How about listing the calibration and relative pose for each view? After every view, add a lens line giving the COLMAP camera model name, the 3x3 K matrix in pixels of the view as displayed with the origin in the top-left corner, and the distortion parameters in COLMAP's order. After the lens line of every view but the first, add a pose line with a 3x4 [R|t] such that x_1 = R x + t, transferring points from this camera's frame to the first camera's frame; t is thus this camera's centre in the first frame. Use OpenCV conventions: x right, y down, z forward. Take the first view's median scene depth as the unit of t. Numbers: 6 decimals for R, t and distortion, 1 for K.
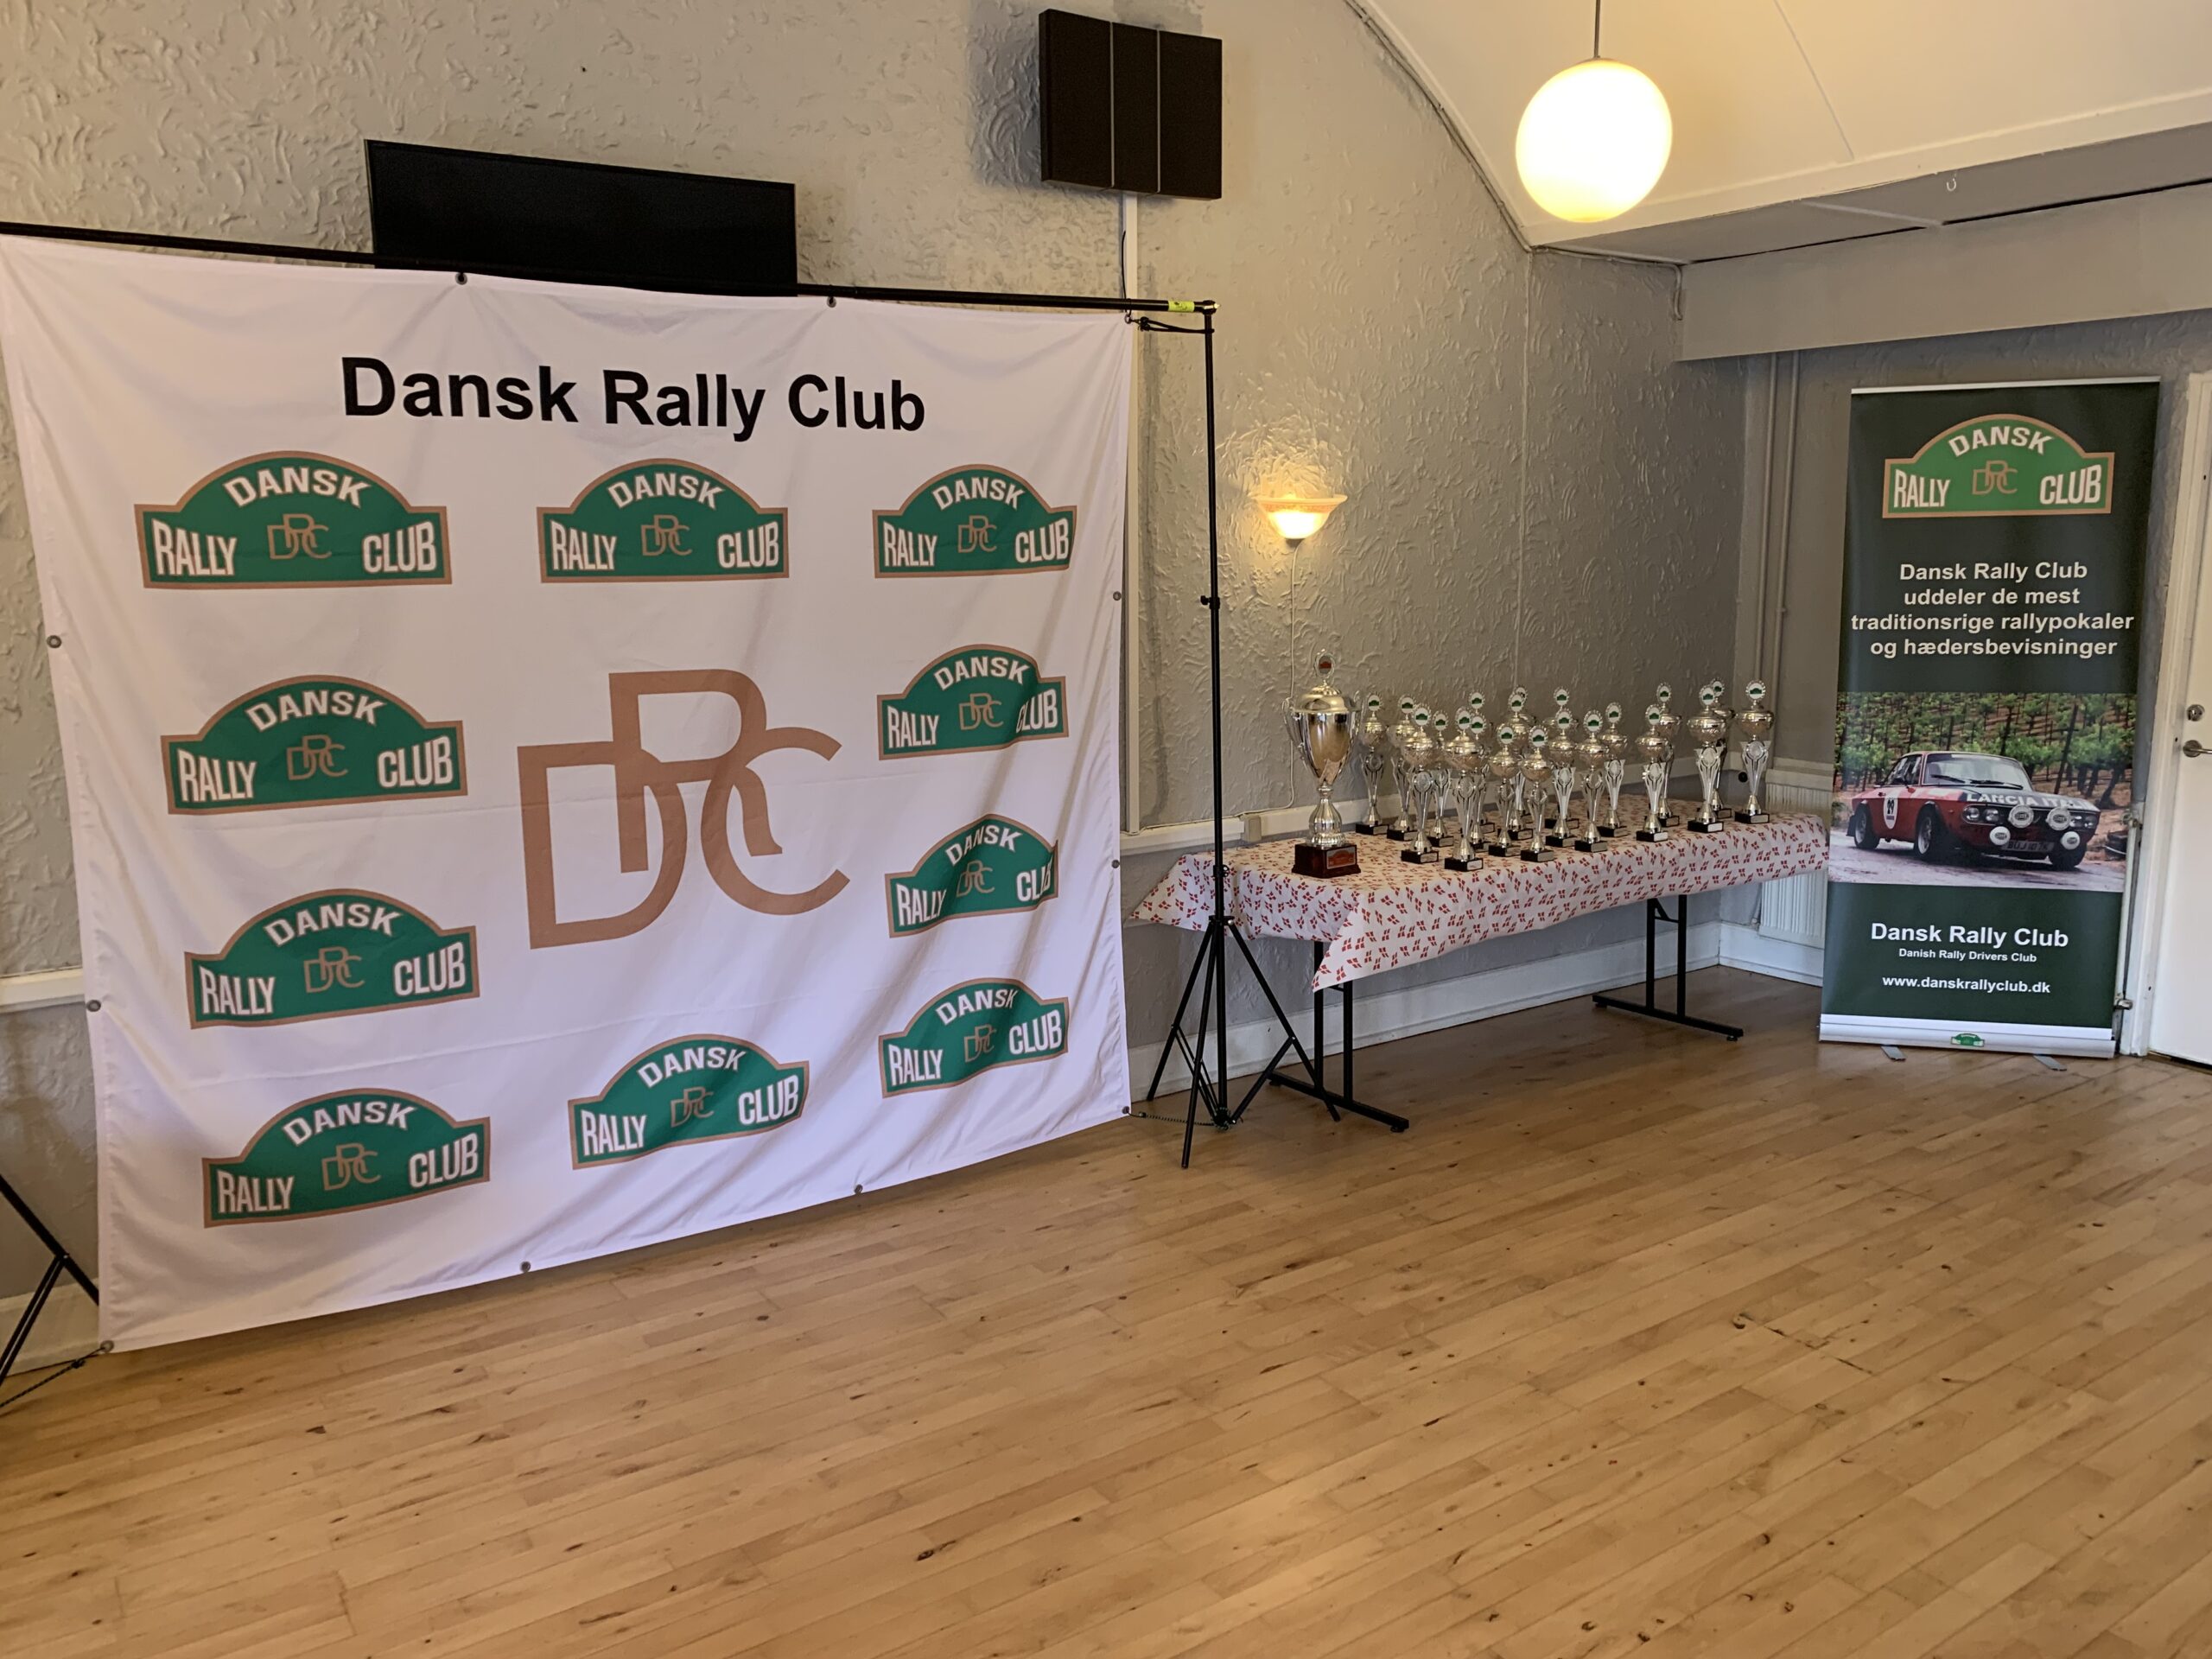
lens RADIAL K [[1678.7, 0, 1107.9], [0, 1678.7, 852.0], [0, 0, 1]] dist [0.006366, 0.000500]
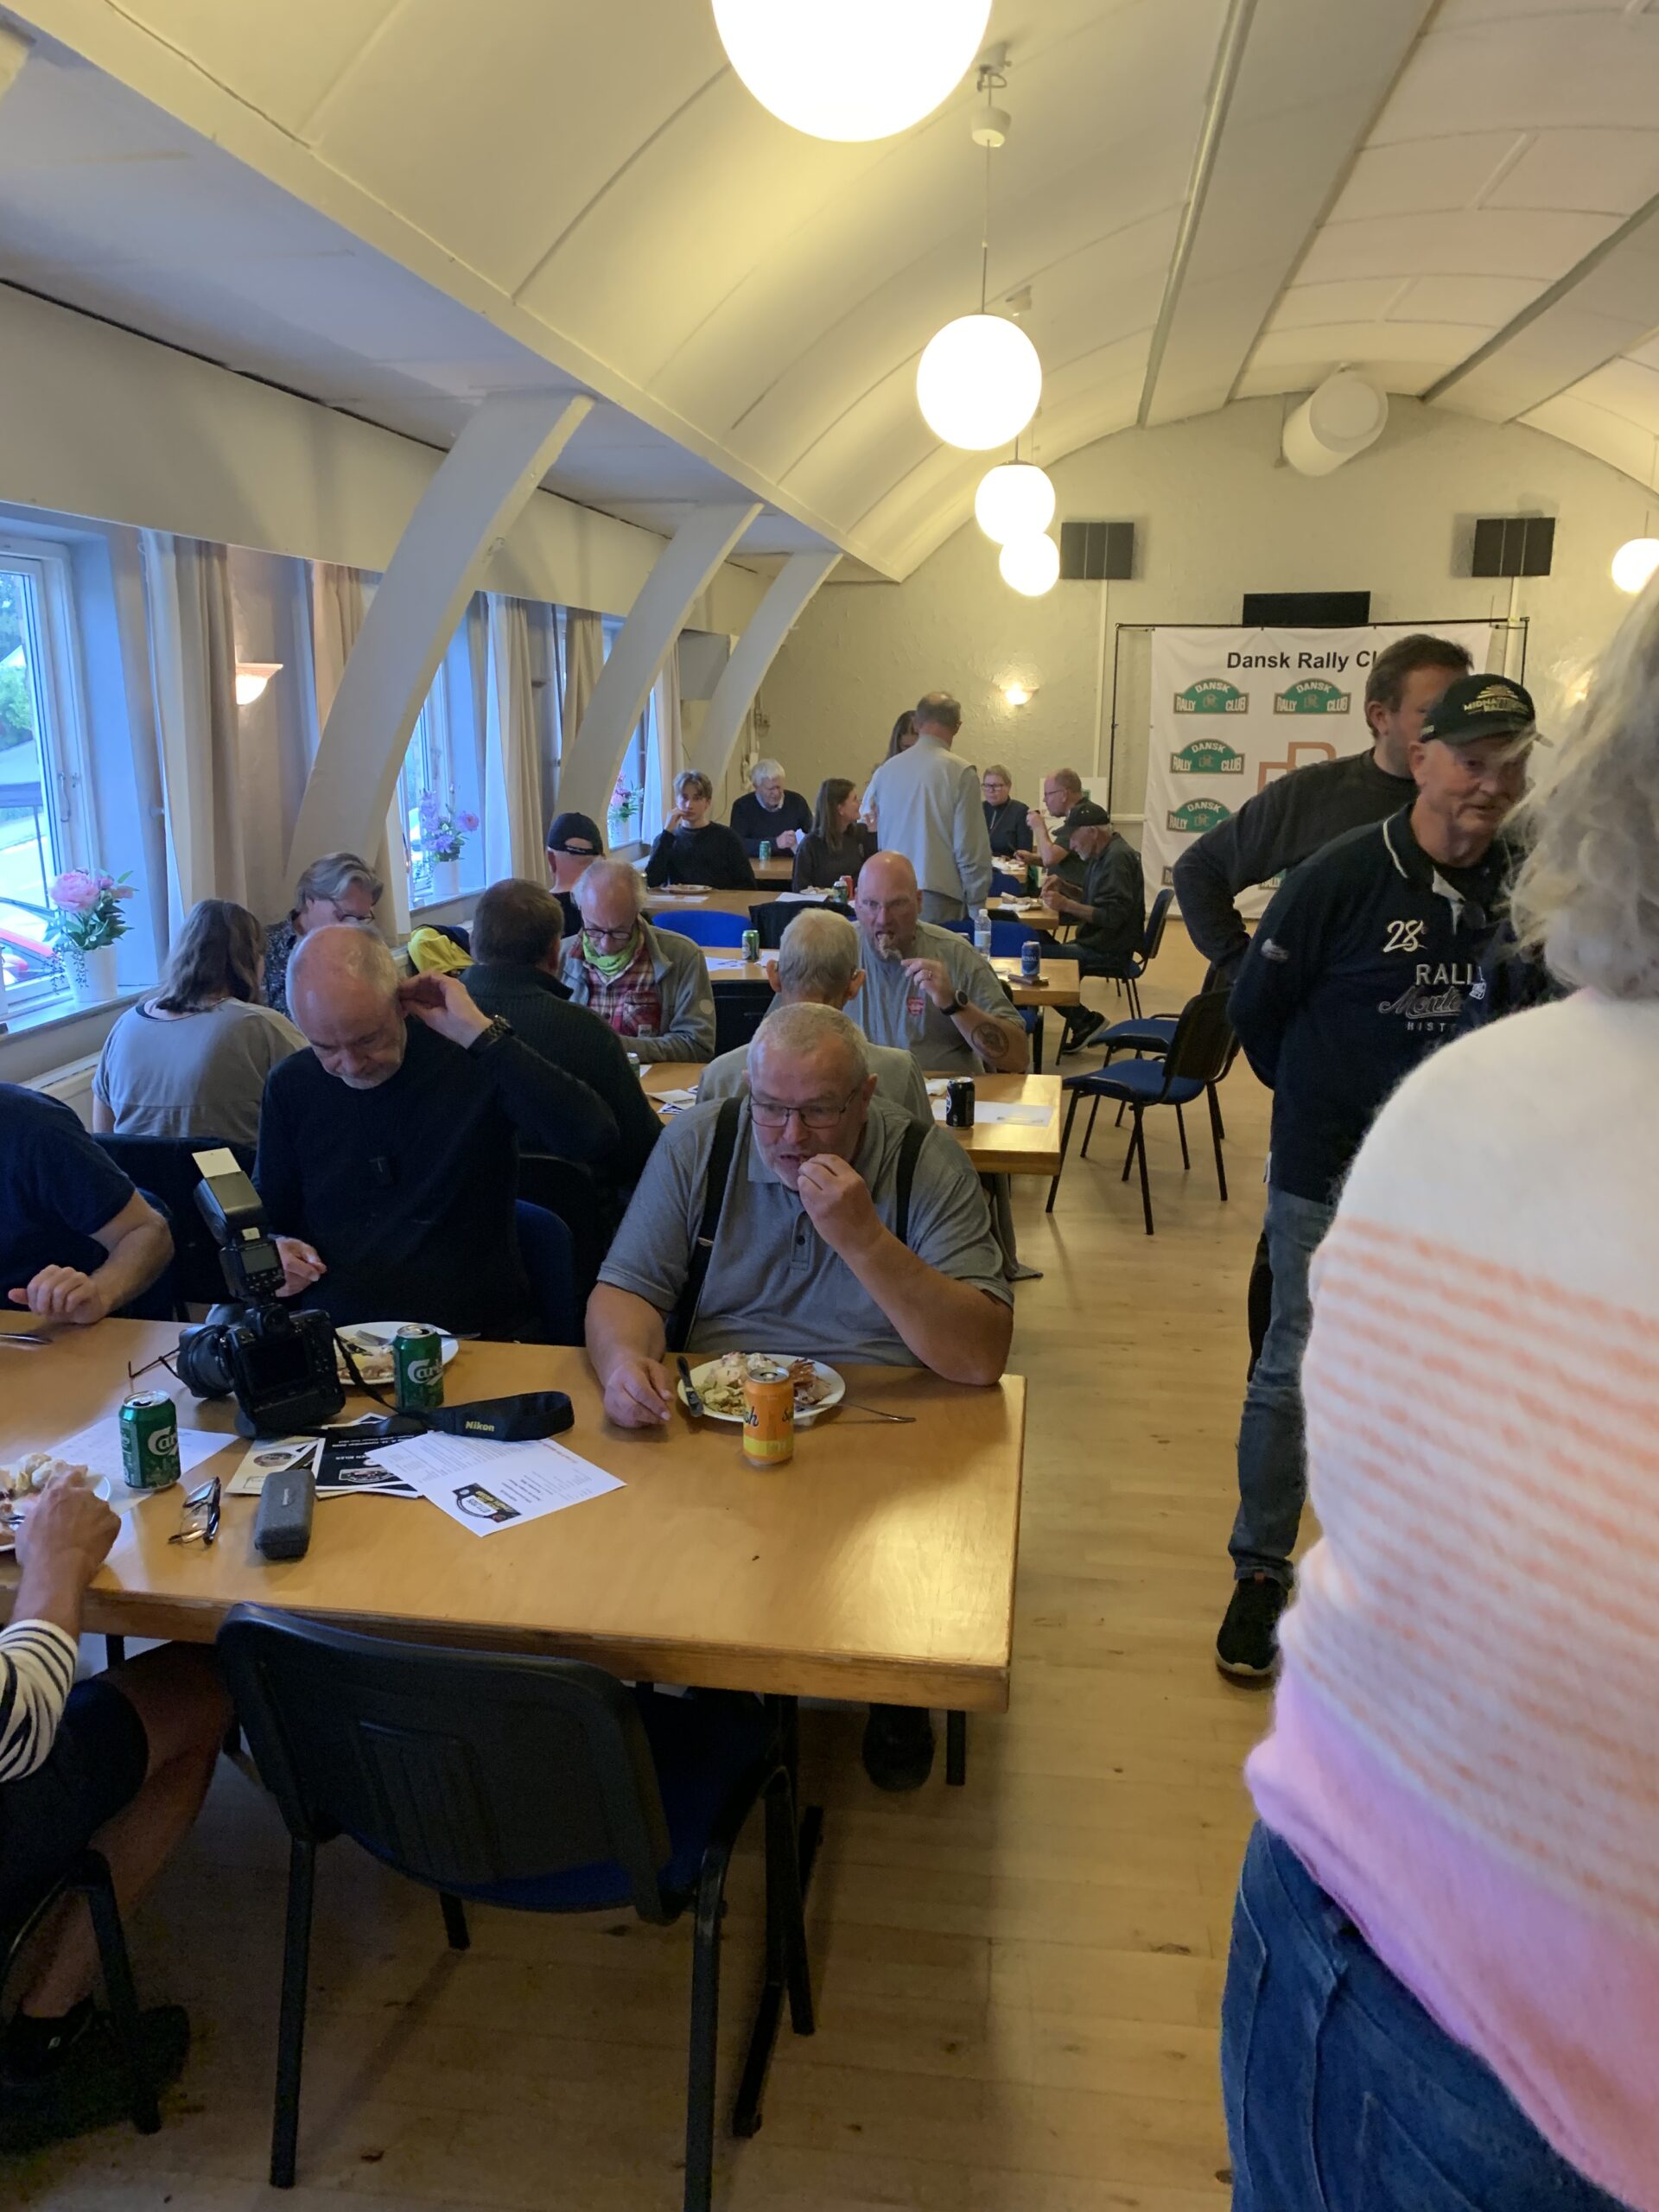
lens RADIAL K [[1678.7, 0, 817.3], [0, 1678.7, 1111.0], [0, 0, 1]] dist [0.006366, 0.000500]
pose [[0.715801, 0.176530, -0.675623, 1.509497], [-0.133318, 0.984270, 0.115928, 0.377403], [0.685460, 0.007092, 0.728076, -2.216341]]
